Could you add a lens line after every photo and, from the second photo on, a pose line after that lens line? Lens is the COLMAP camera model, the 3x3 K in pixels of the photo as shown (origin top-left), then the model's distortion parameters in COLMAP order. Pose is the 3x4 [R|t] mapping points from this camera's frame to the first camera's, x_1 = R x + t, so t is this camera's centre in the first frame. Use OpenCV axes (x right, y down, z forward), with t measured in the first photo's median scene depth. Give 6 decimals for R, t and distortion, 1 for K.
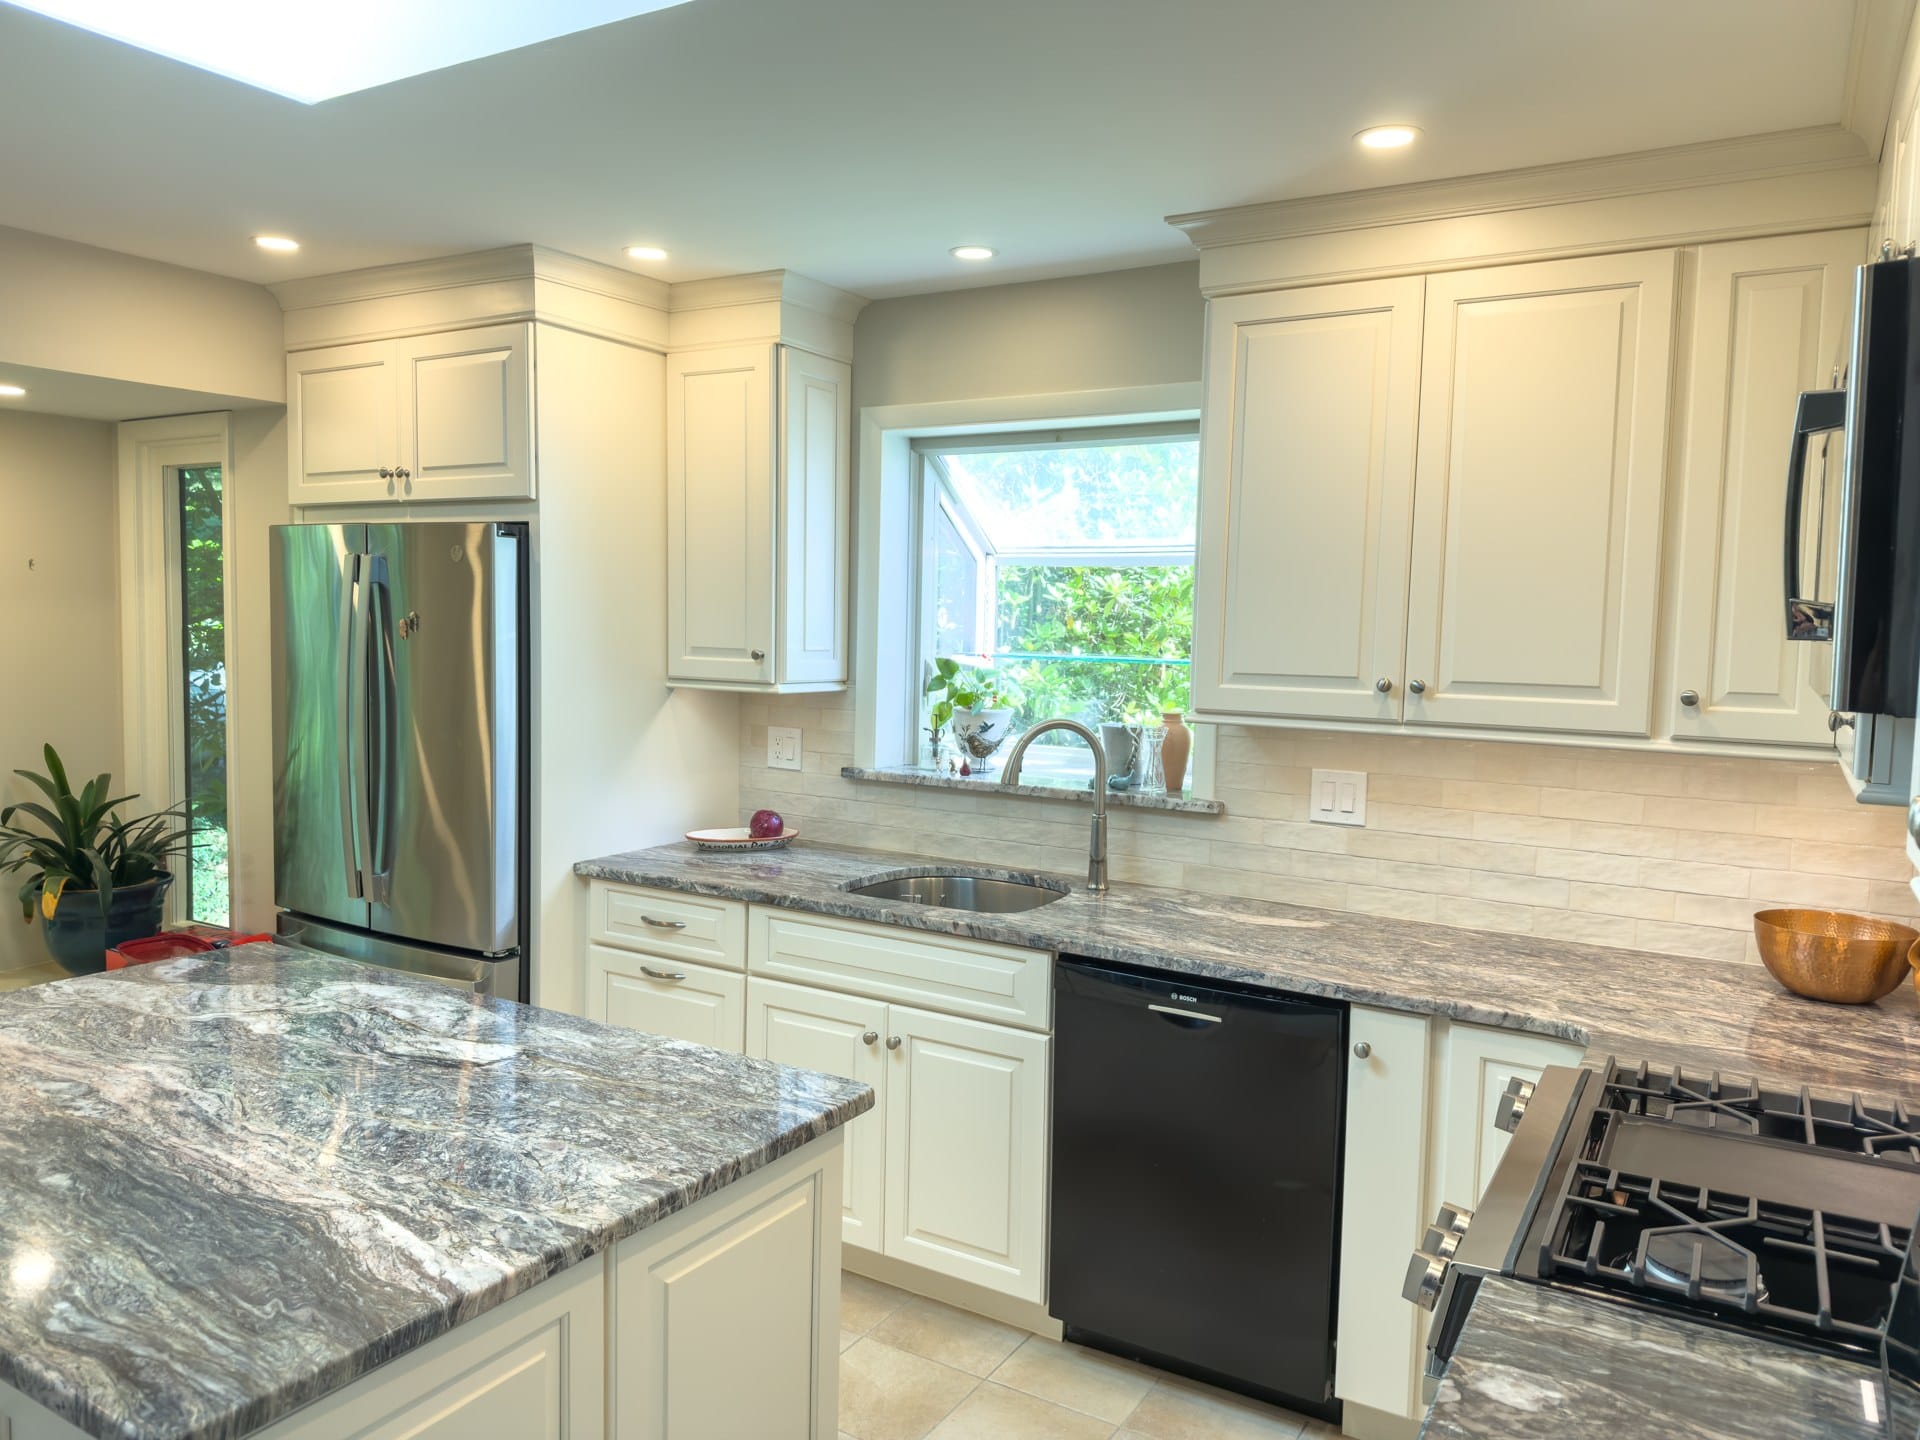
lens RADIAL K [[1334.5, 0, 964.9], [0, 1334.5, 727.1], [0, 0, 1]] dist [0.097231, -0.146260]
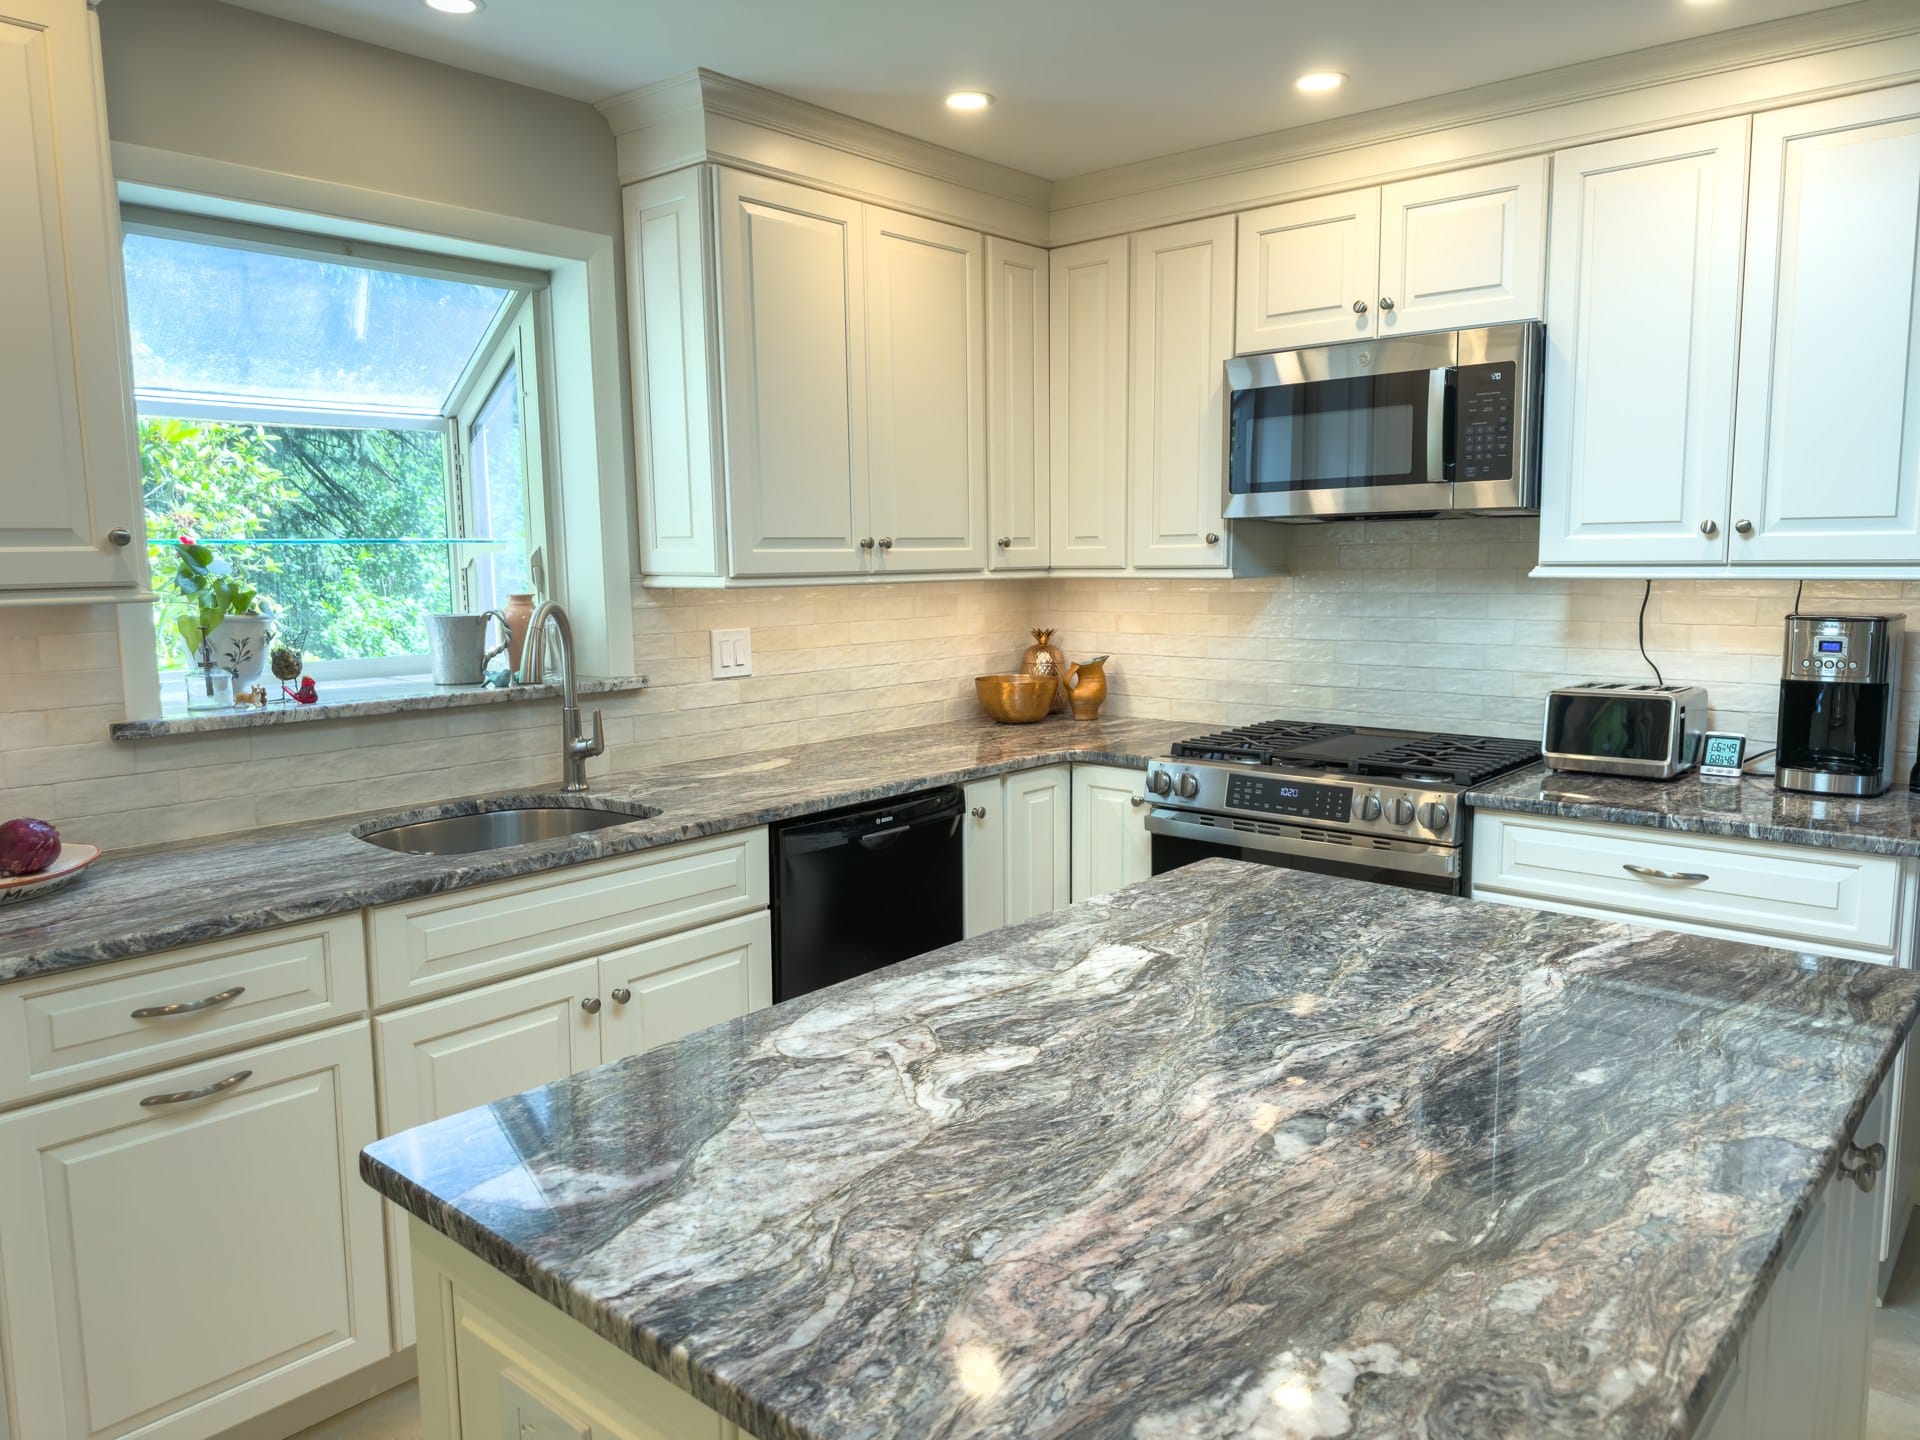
lens RADIAL K [[1328.7, 0, 952.2], [0, 1328.7, 718.3], [0, 0, 1]] dist [0.163850, -0.324974]
pose [[0.183977, -0.144647, 0.972229, -0.773254], [0.097541, 0.986917, 0.128375, -0.018905], [-0.978079, 0.071214, 0.195679, 0.607447]]
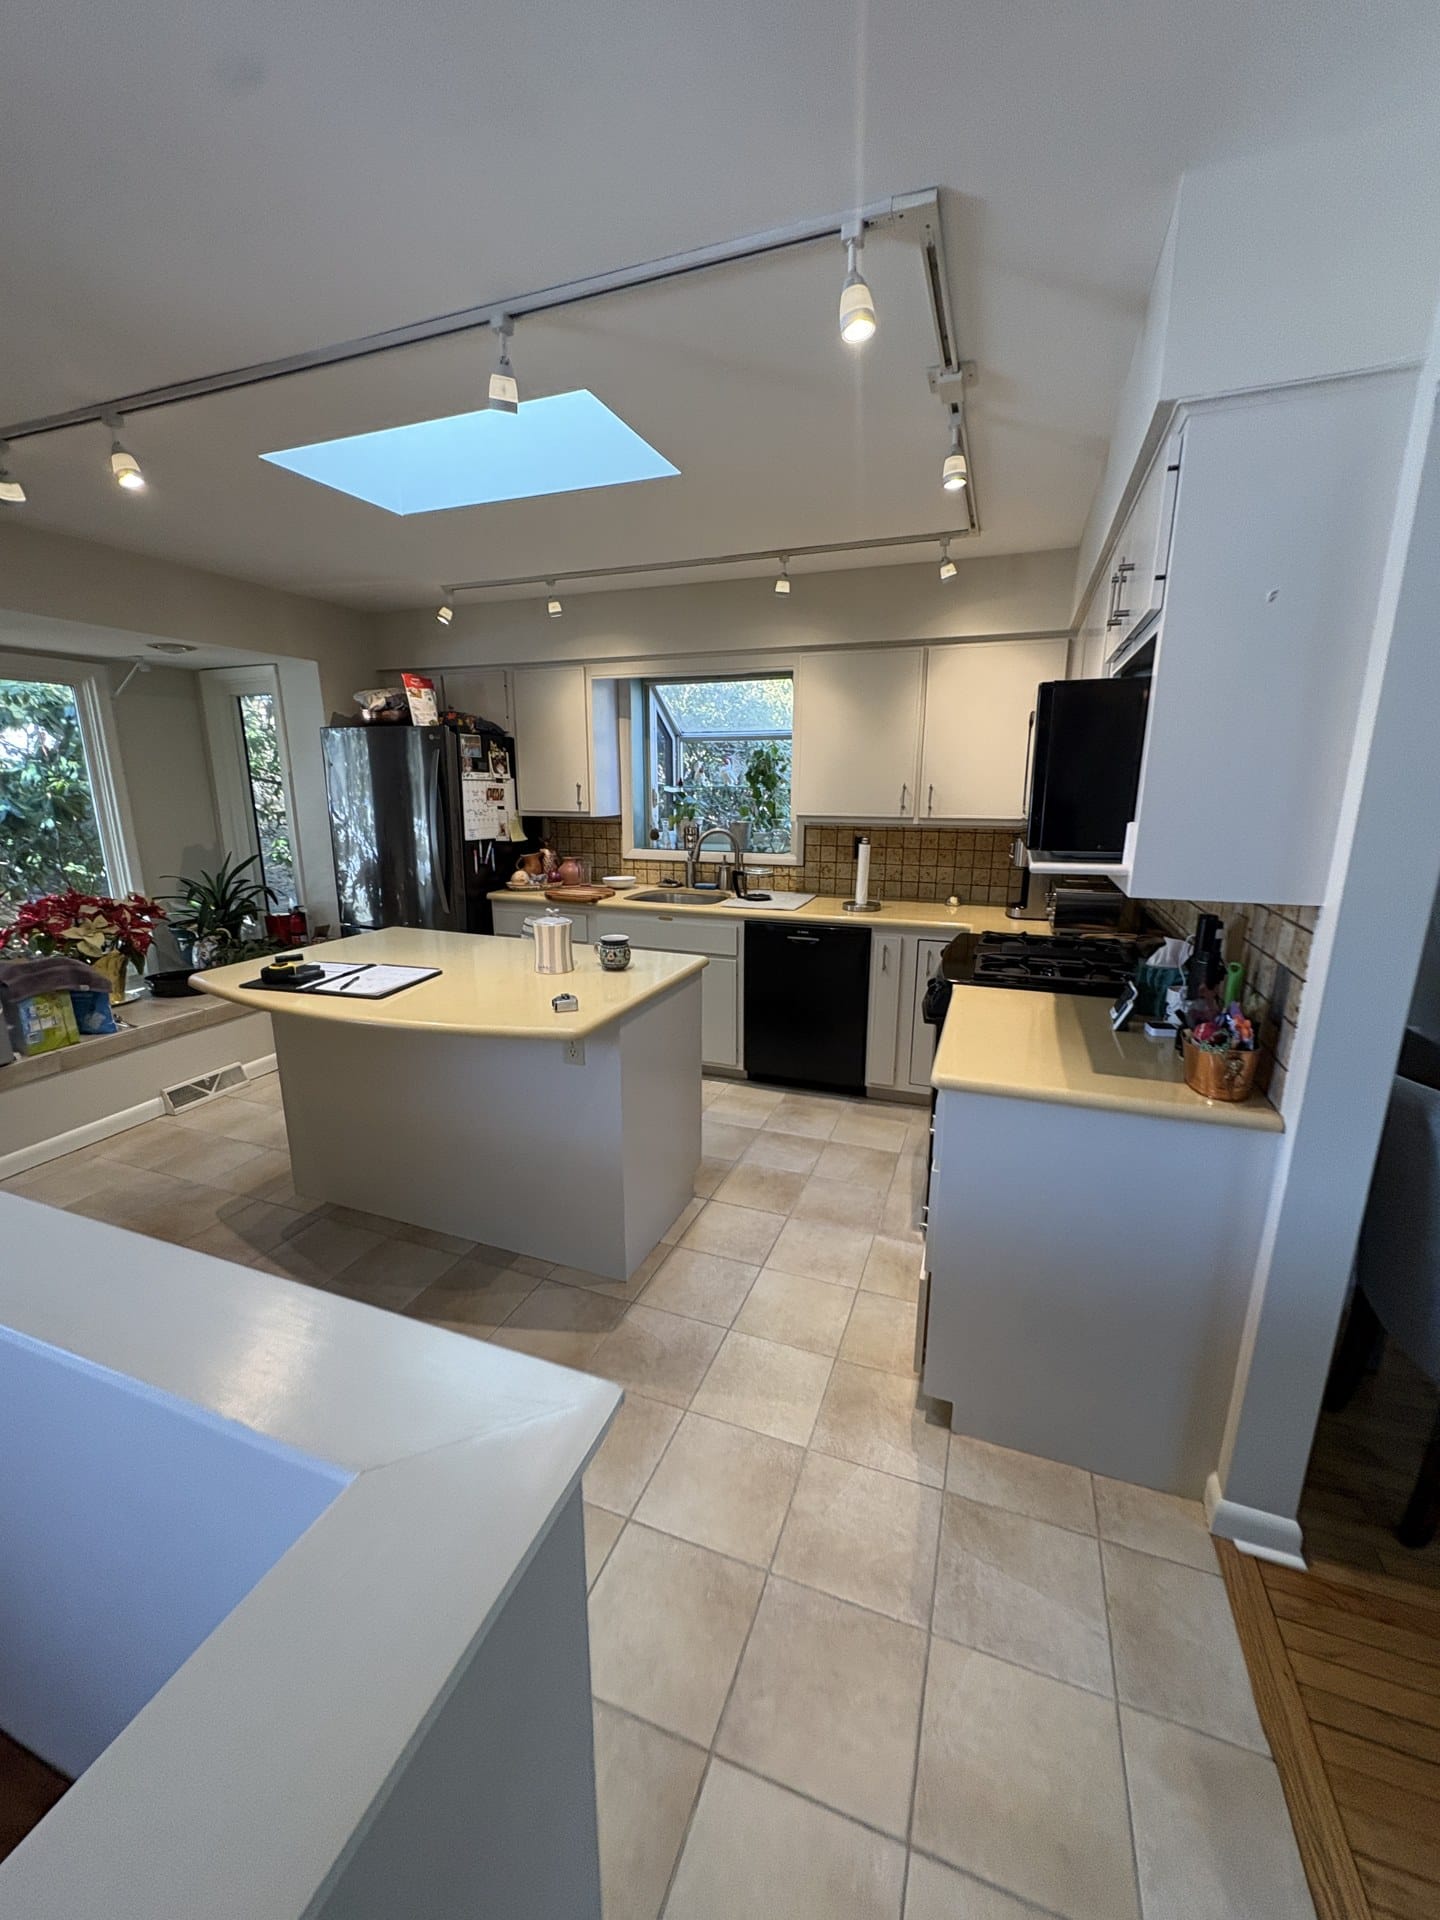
lens RADIAL K [[761.4, 0, 719.4], [0, 761.4, 962.7], [0, 0, 1]] dist [0.000196, 0.000362]
pose [[0.984388, -0.062800, 0.164429, -0.174298], [0.036225, 0.986470, 0.159887, 0.034550], [-0.172245, -0.151434, 0.973344, -0.245297]]
